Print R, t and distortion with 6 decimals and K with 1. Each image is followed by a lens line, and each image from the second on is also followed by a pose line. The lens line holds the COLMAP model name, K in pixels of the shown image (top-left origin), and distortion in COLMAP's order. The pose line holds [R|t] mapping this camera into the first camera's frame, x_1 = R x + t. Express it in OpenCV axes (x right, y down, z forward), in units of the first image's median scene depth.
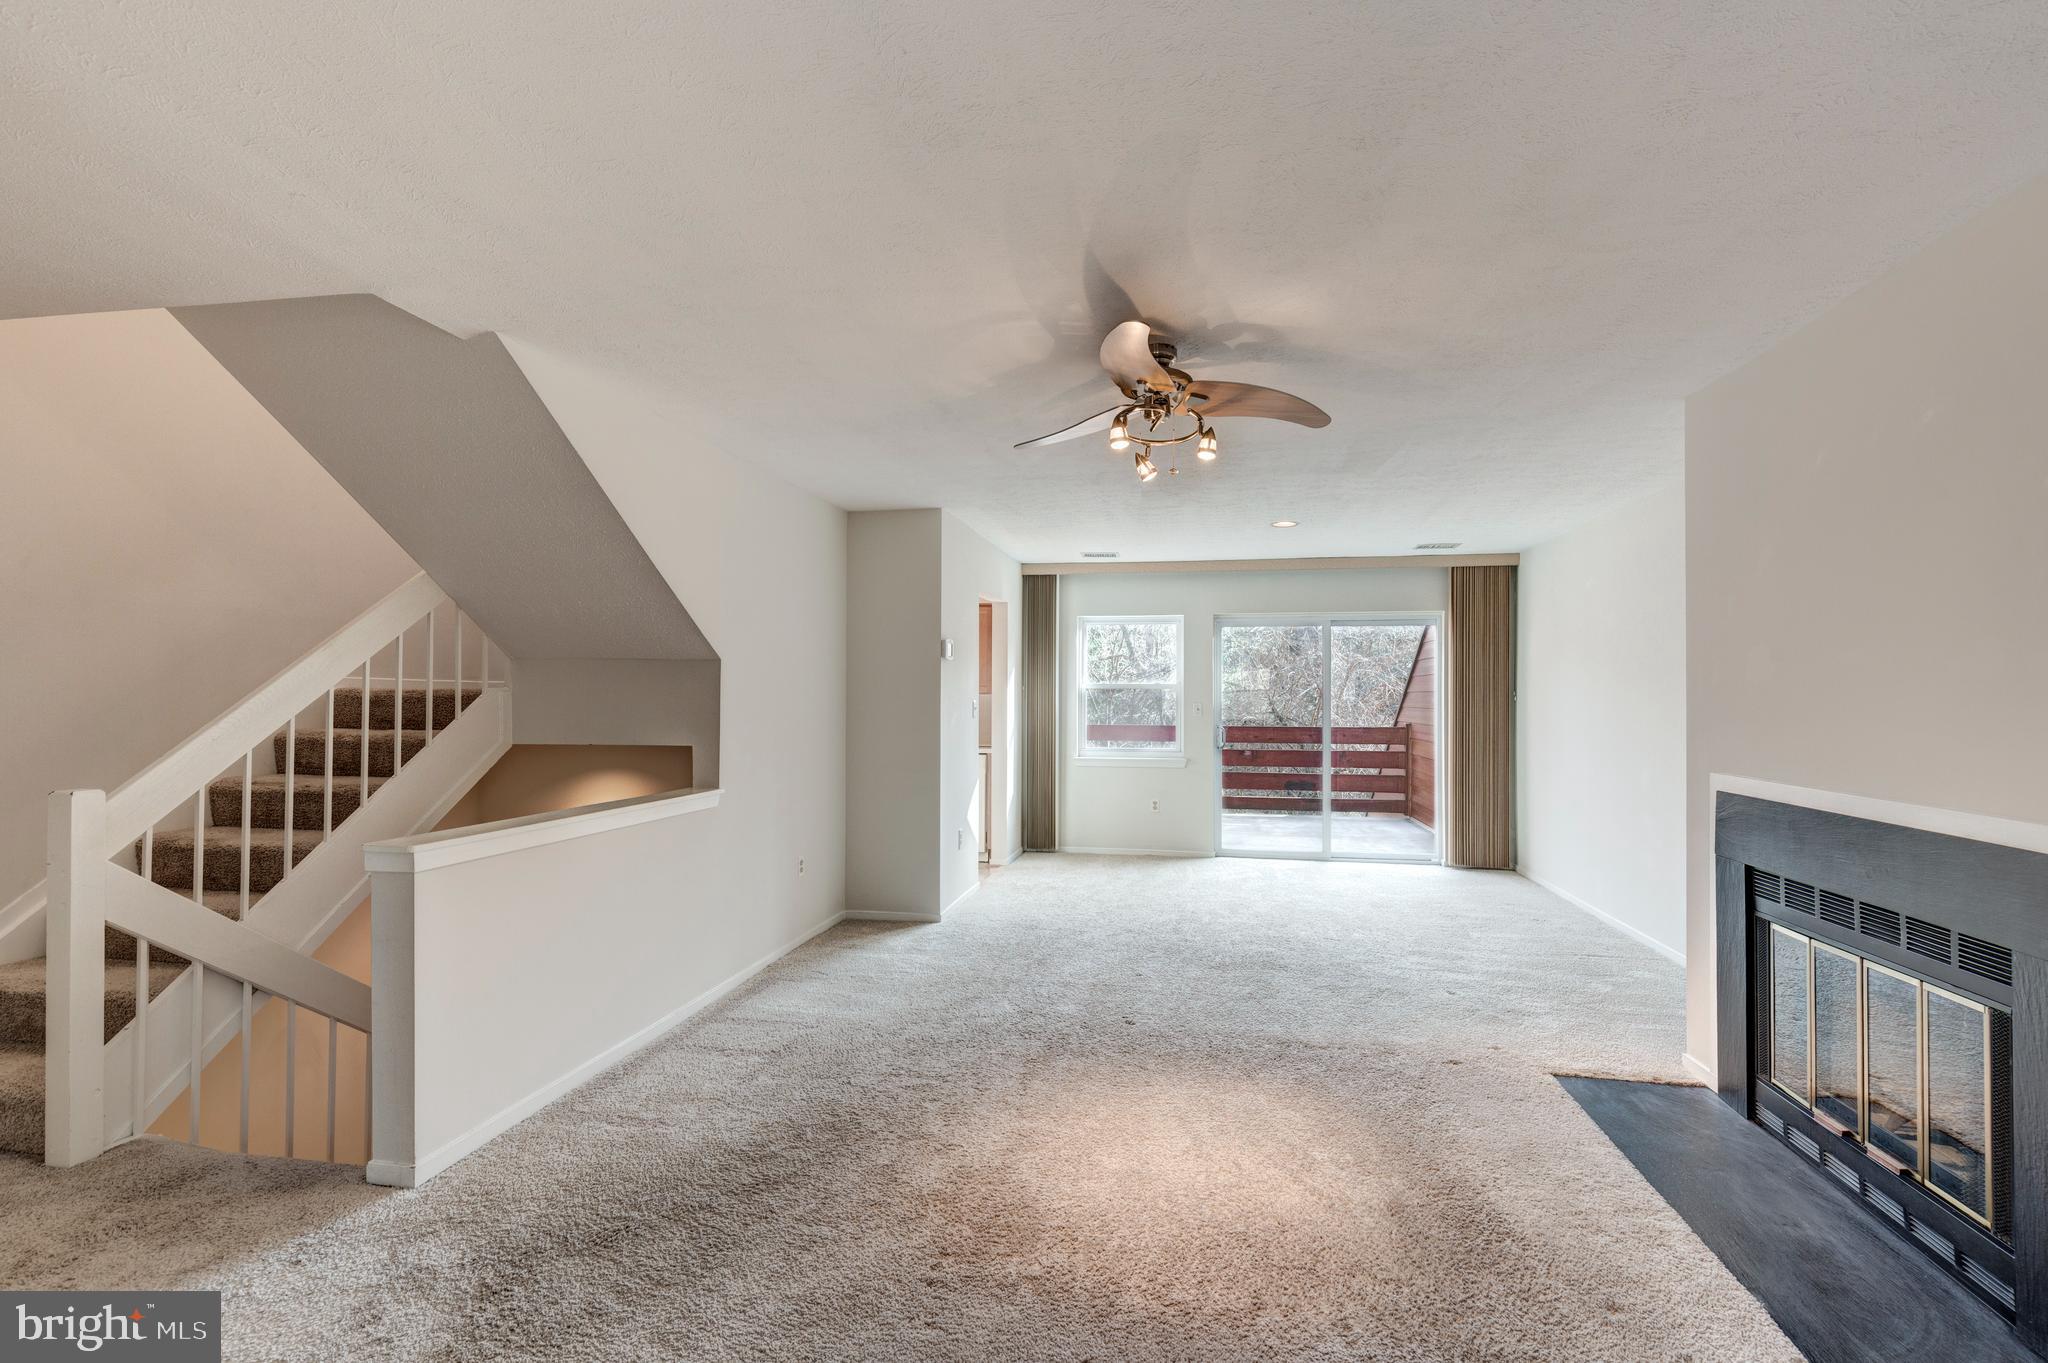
lens RADIAL K [[934.2, 0, 1023.9], [0, 934.2, 686.5], [0, 0, 1]] dist [0.004568, -0.000501]
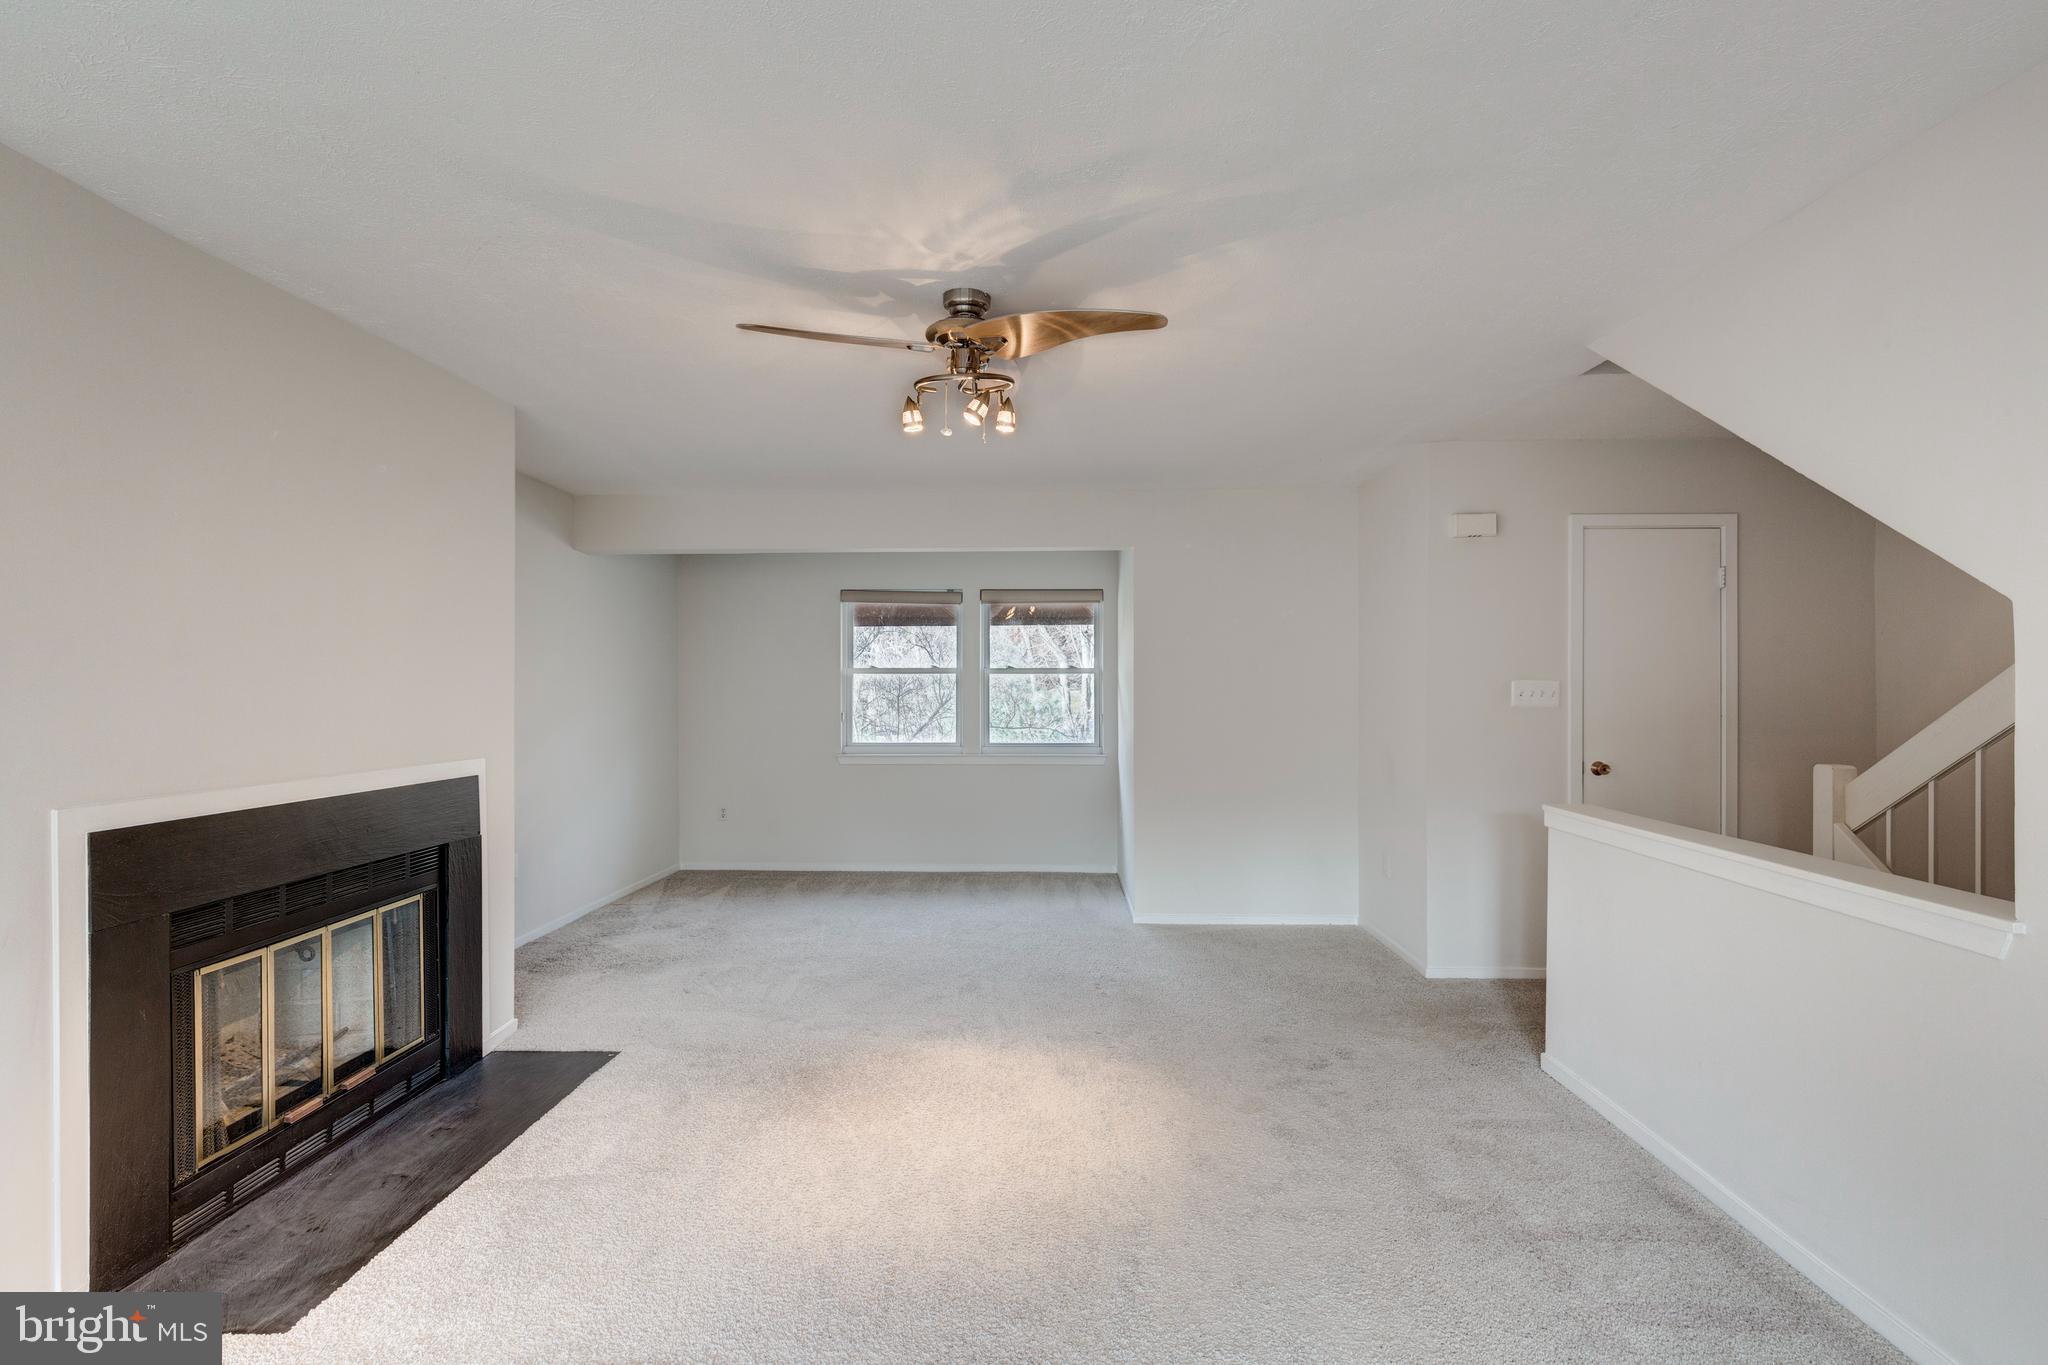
lens RADIAL K [[930.1, 0, 1017.1], [0, 930.1, 686.1], [0, 0, 1]] dist [0.000917, -0.001282]
pose [[-0.987810, -0.001866, -0.155653, 0.167805], [-0.000901, 0.999980, -0.006273, 0.011181], [0.155661, -0.006056, -0.987792, 1.357967]]
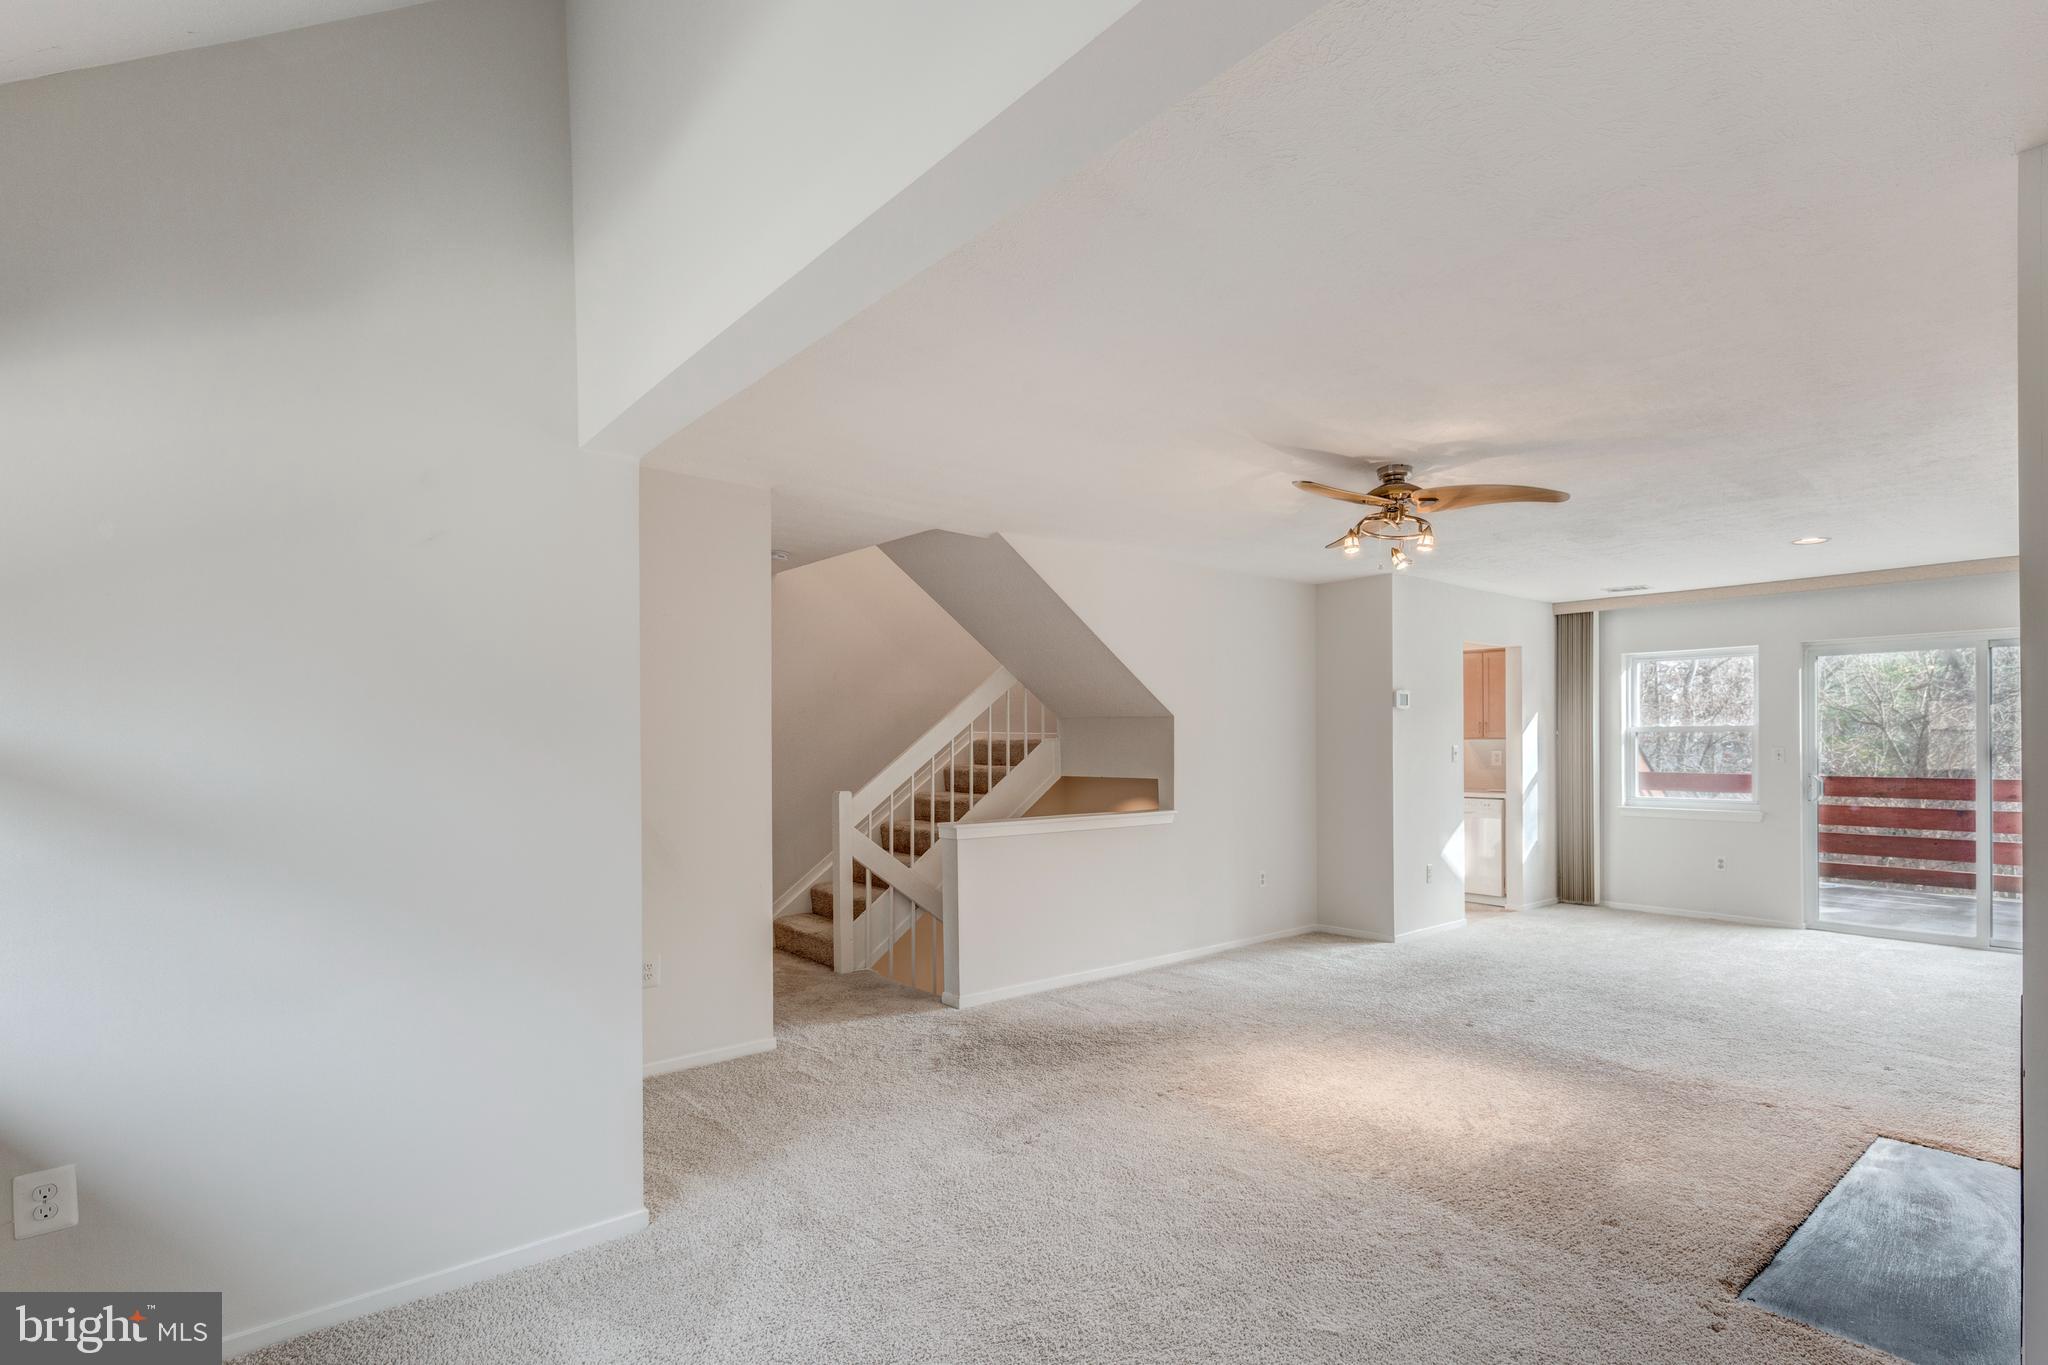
lens RADIAL K [[991.2, 0, 1023.4], [0, 991.2, 741.8], [0, 0, 1]] dist [-0.000976, -0.000589]
pose [[0.767979, -0.007259, -0.640434, 0.447860], [0.012598, 0.999914, 0.003774, 0.000391], [0.640351, -0.010966, 0.768004, -0.265007]]
